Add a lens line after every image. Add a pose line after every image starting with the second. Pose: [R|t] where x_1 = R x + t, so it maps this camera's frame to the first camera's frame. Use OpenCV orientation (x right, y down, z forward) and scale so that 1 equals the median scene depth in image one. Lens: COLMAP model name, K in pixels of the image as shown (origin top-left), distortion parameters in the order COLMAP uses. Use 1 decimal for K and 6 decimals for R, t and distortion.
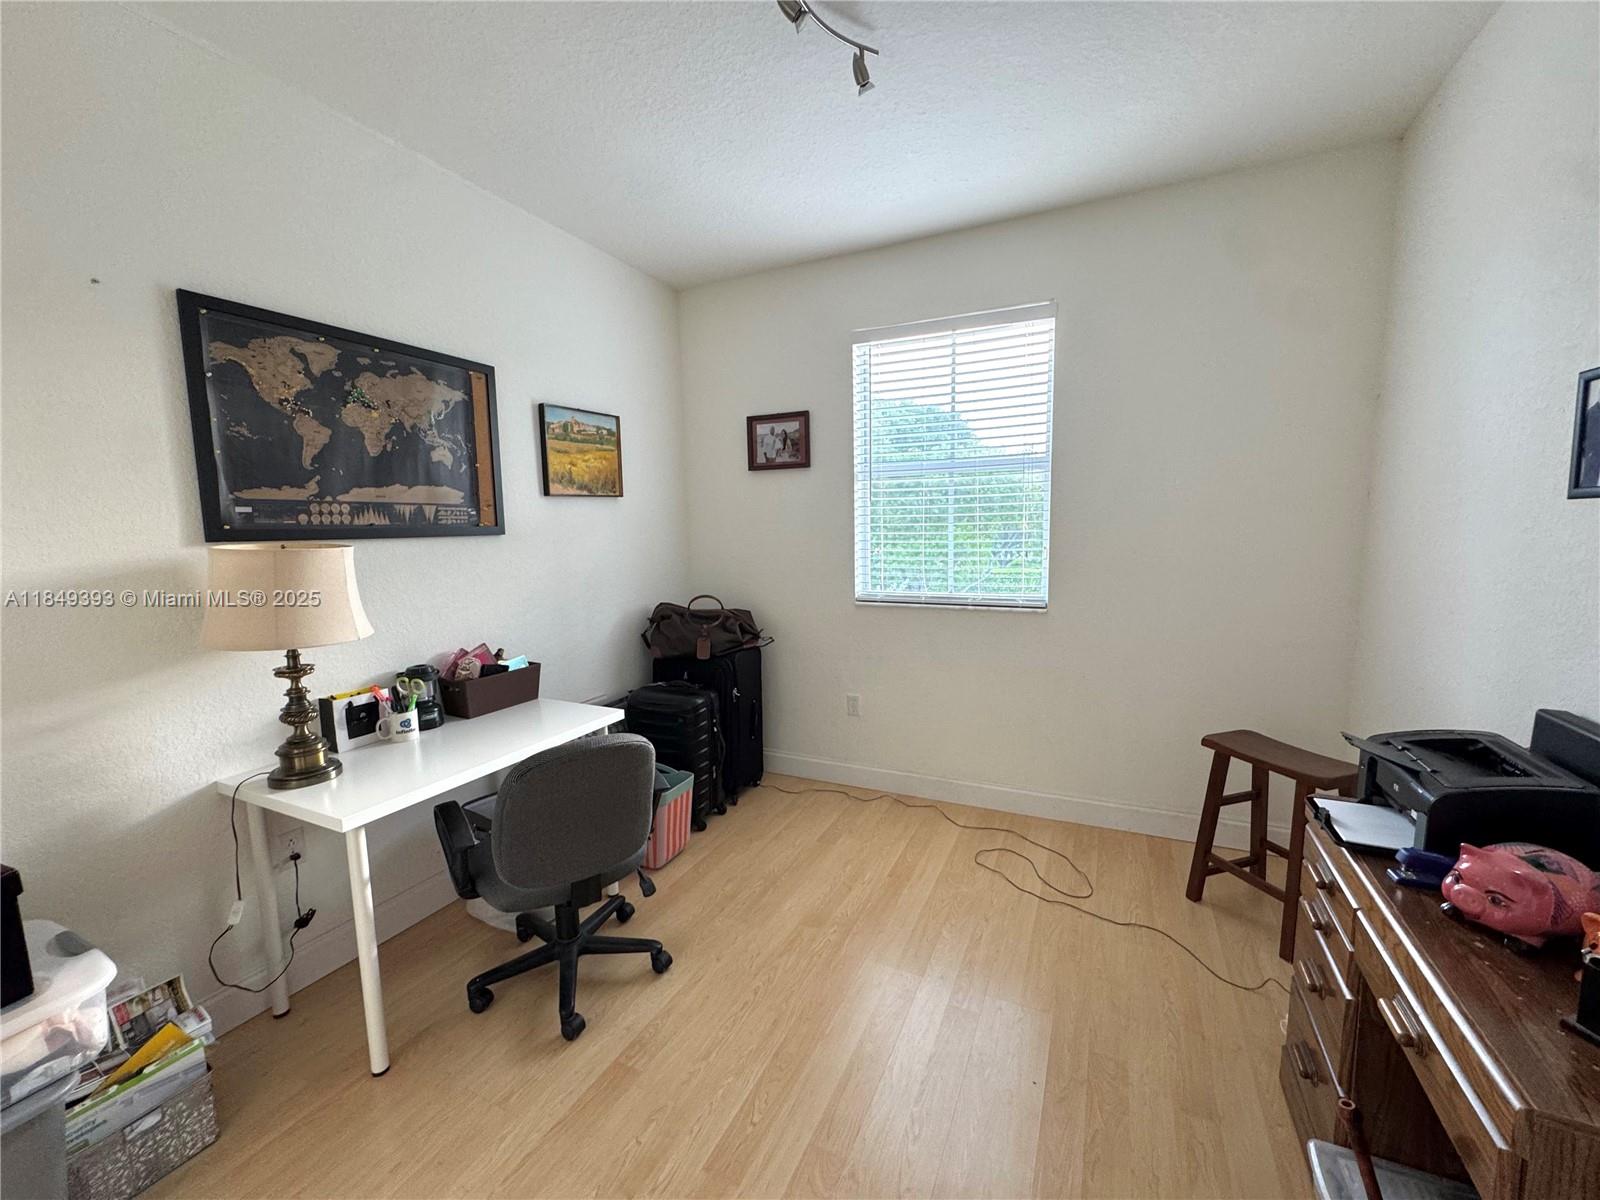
lens RADIAL K [[638.6, 0, 799.2], [0, 638.6, 599.0], [0, 0, 1]] dist [-0.003870, -0.000598]
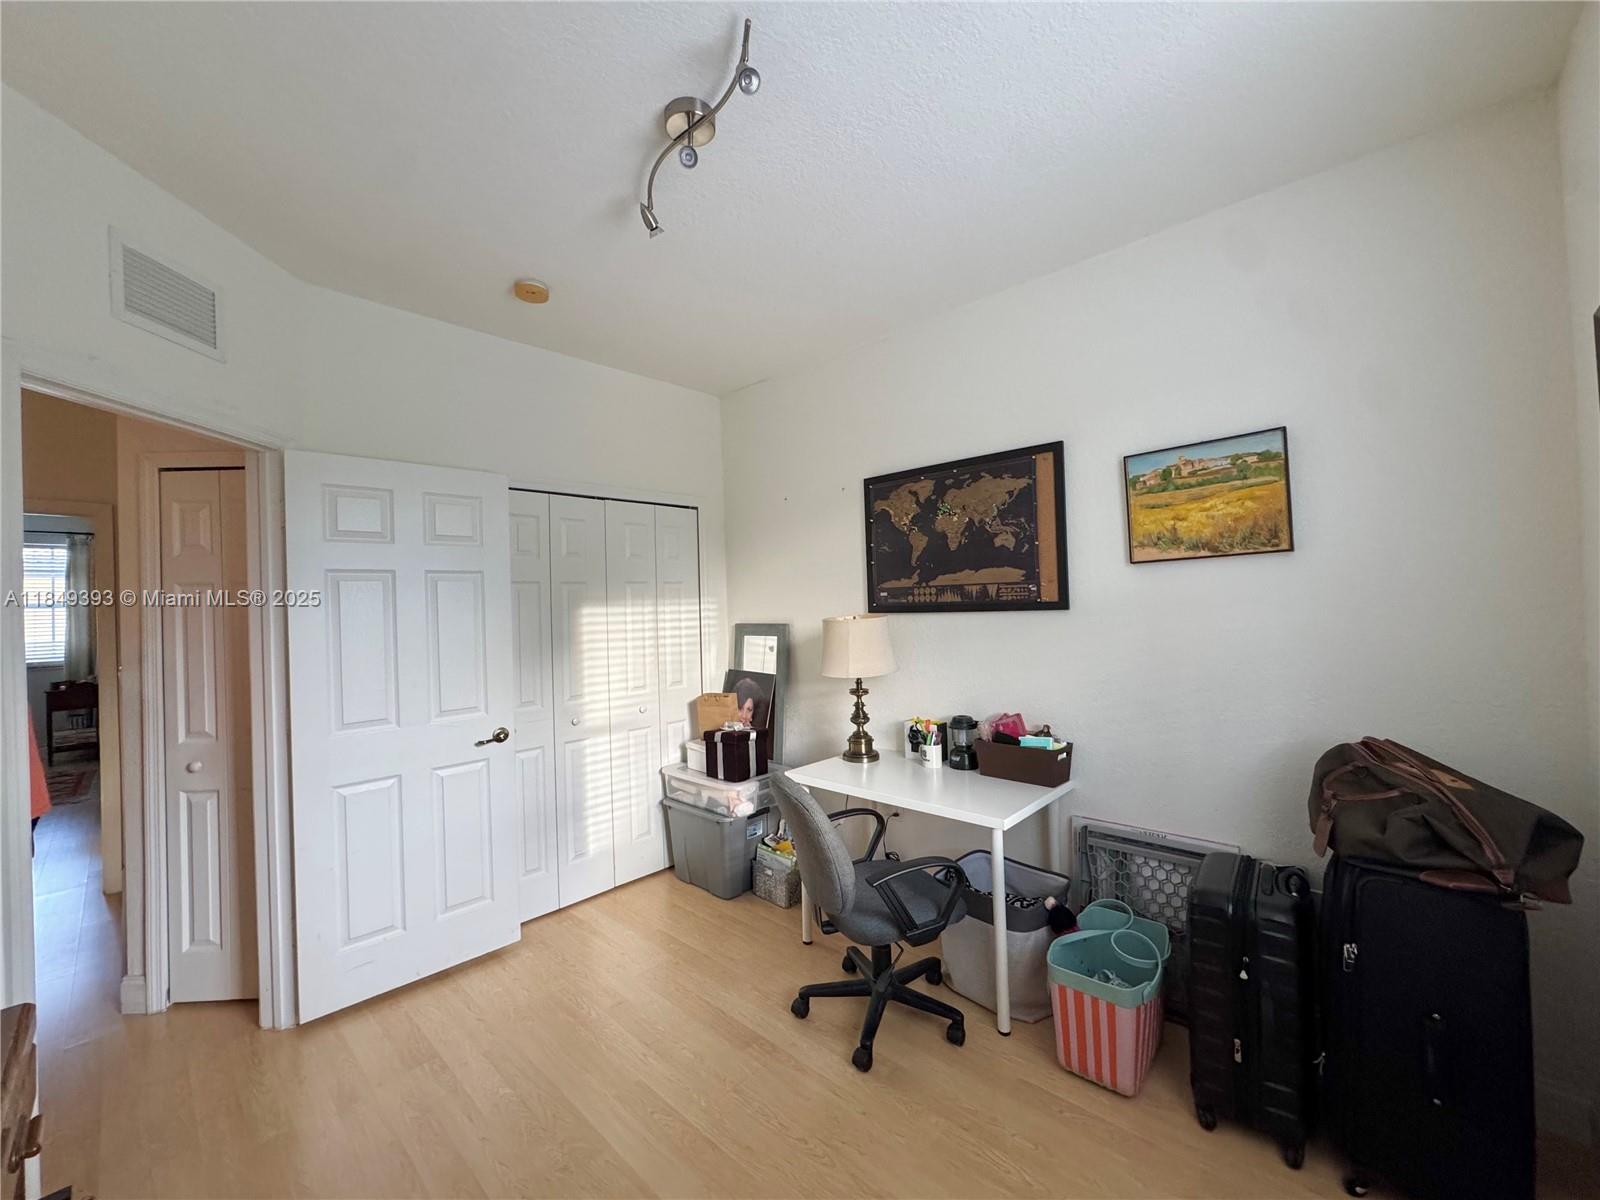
lens RADIAL K [[638.6, 0, 799.2], [0, 638.6, 599.0], [0, 0, 1]] dist [-0.003870, -0.000598]
pose [[-0.297972, 0.018558, -0.954394, 0.674744], [-0.074988, 0.996266, 0.042784, -0.150746], [0.951625, 0.084317, -0.295467, 1.059423]]
